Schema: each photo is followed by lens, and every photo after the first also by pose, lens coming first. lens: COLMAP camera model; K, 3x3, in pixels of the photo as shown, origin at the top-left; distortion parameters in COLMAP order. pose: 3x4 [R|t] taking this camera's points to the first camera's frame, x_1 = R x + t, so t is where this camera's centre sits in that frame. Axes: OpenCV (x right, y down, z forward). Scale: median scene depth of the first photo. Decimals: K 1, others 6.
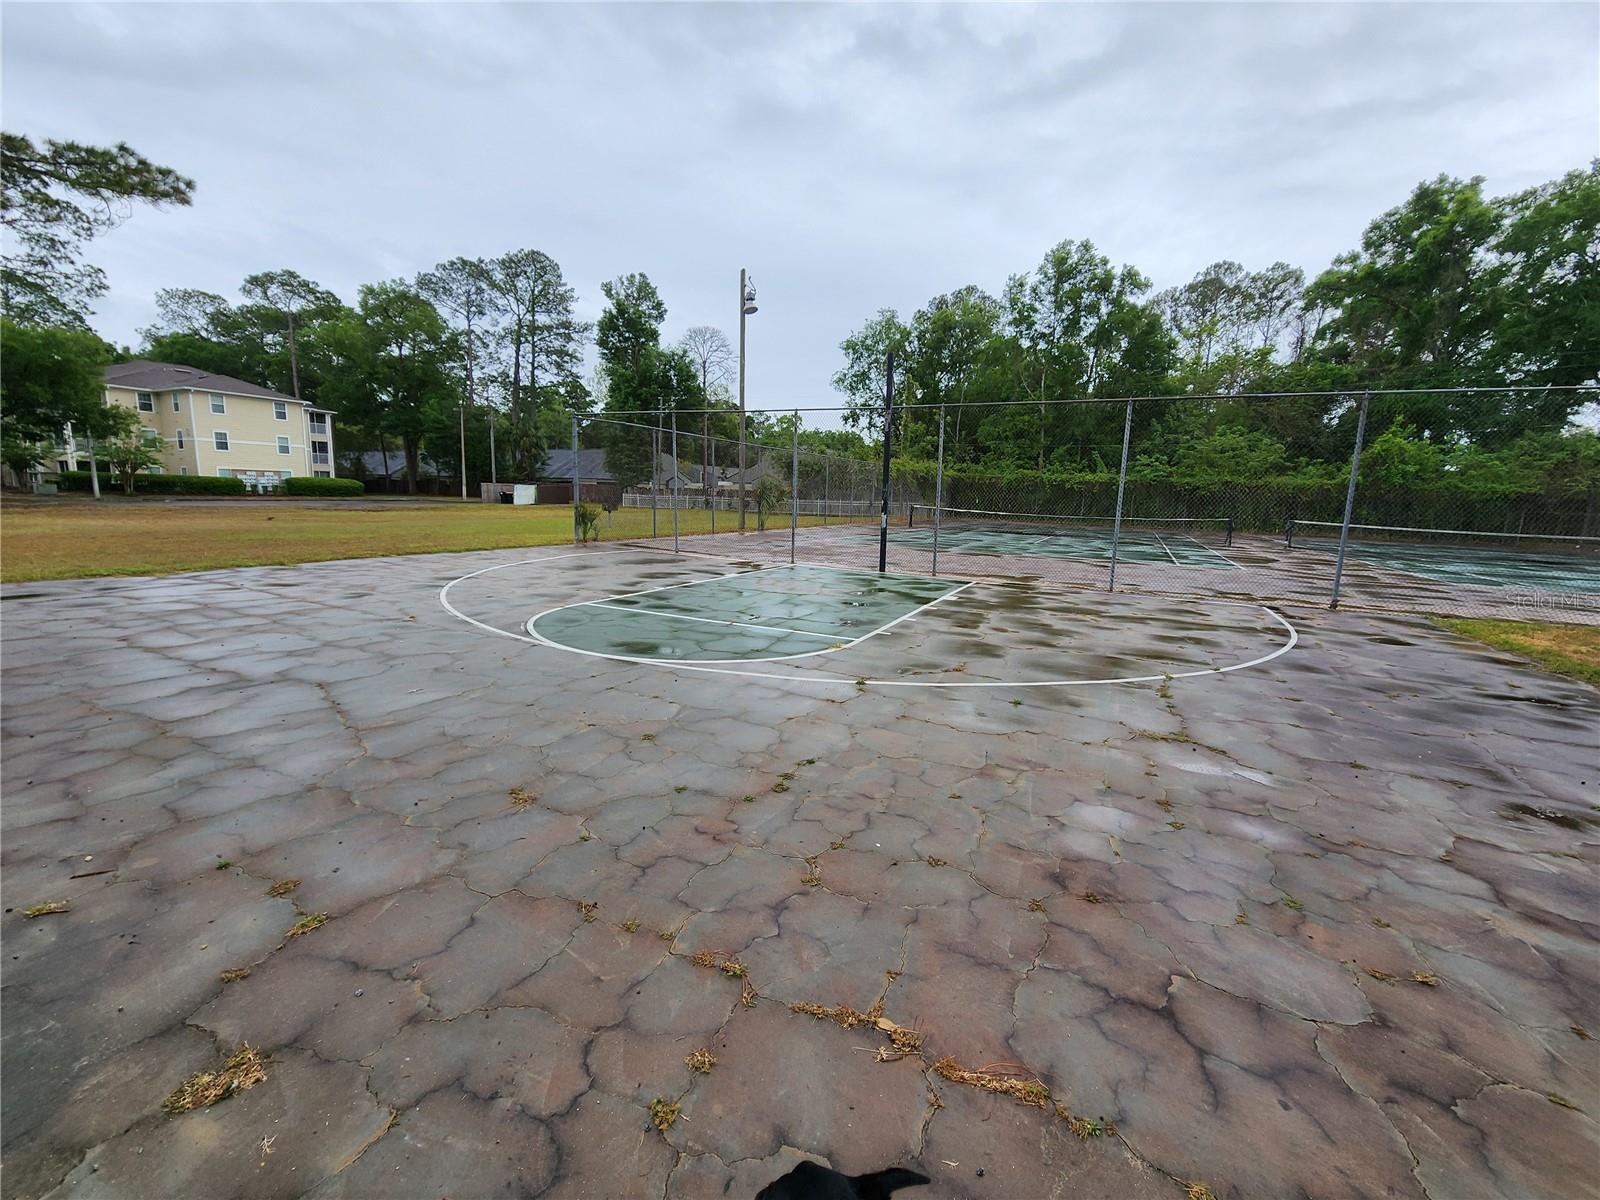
lens RADIAL K [[648.9, 0, 800.0], [0, 648.9, 600.0], [0, 0, 1]] dist [0.000248, 0.000117]
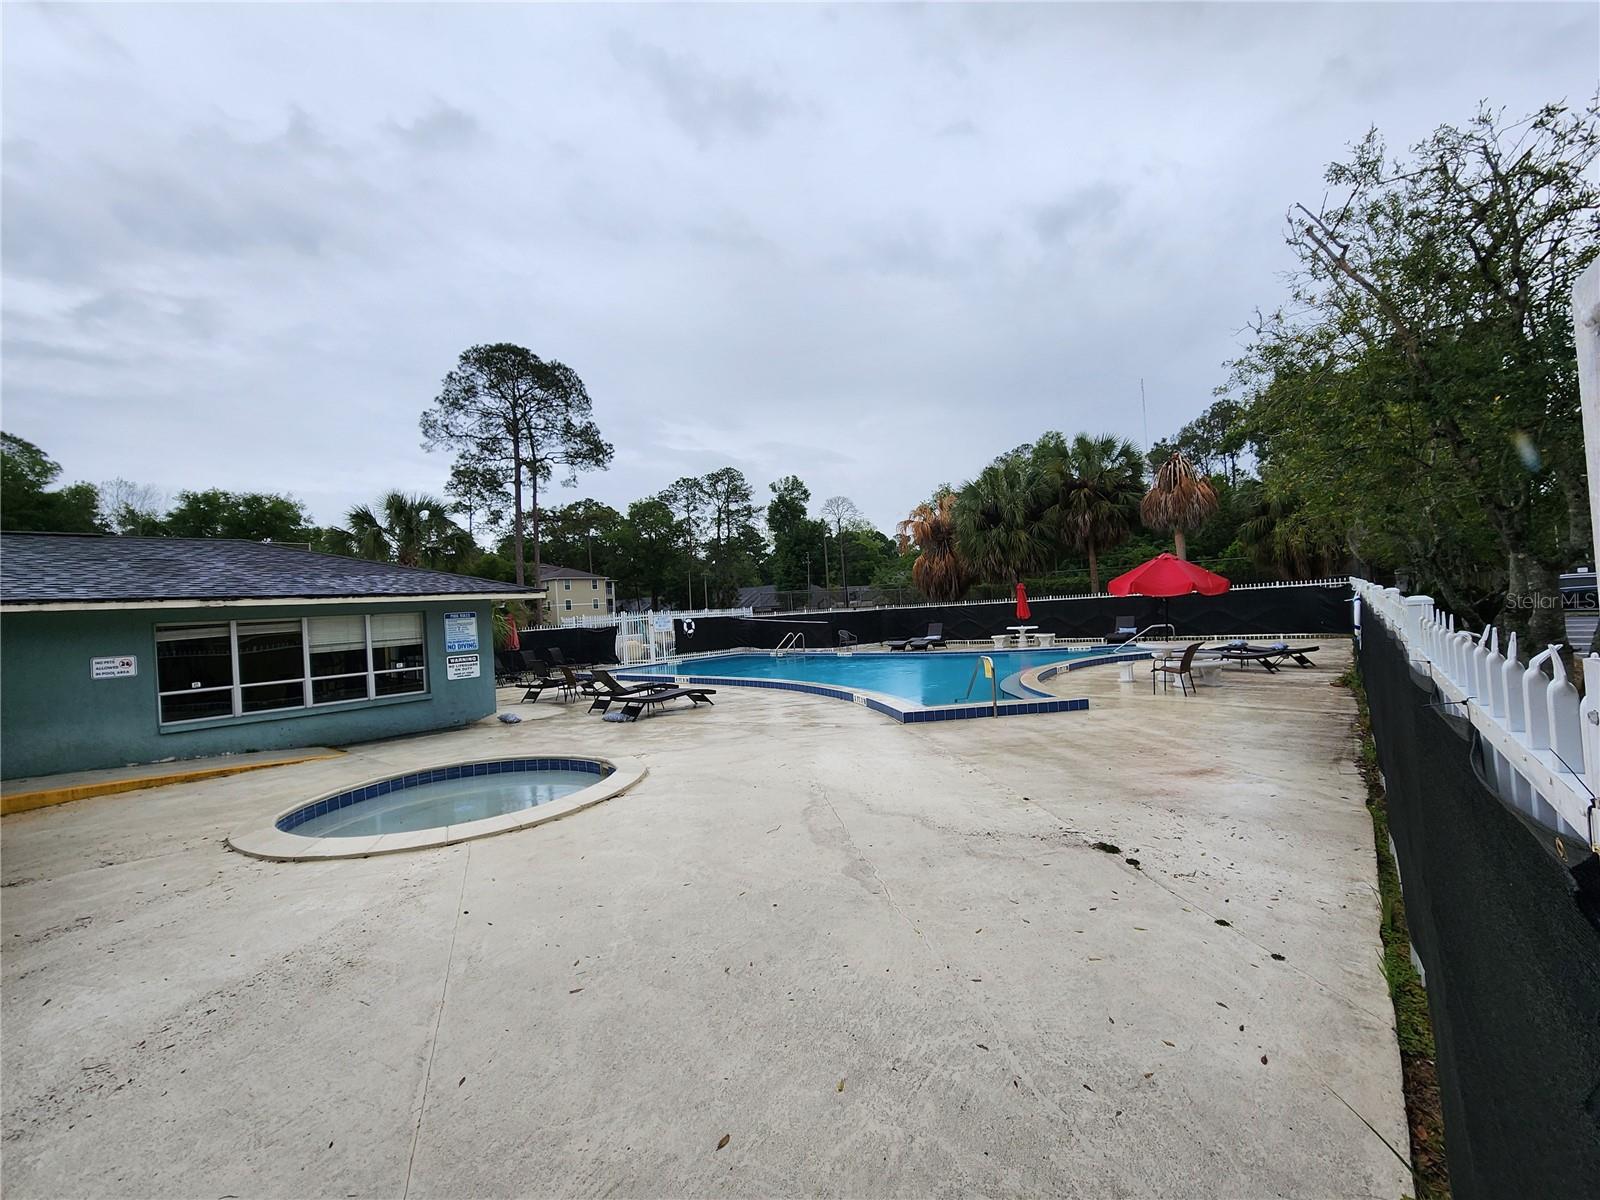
lens RADIAL K [[648.9, 0, 800.0], [0, 648.9, 600.0], [0, 0, 1]] dist [0.000248, 0.000117]
pose [[0.963455, -0.091498, -0.251759, 0.126186], [0.047801, 0.983495, -0.174507, 0.062139], [0.263570, 0.156095, 0.951927, -0.400941]]
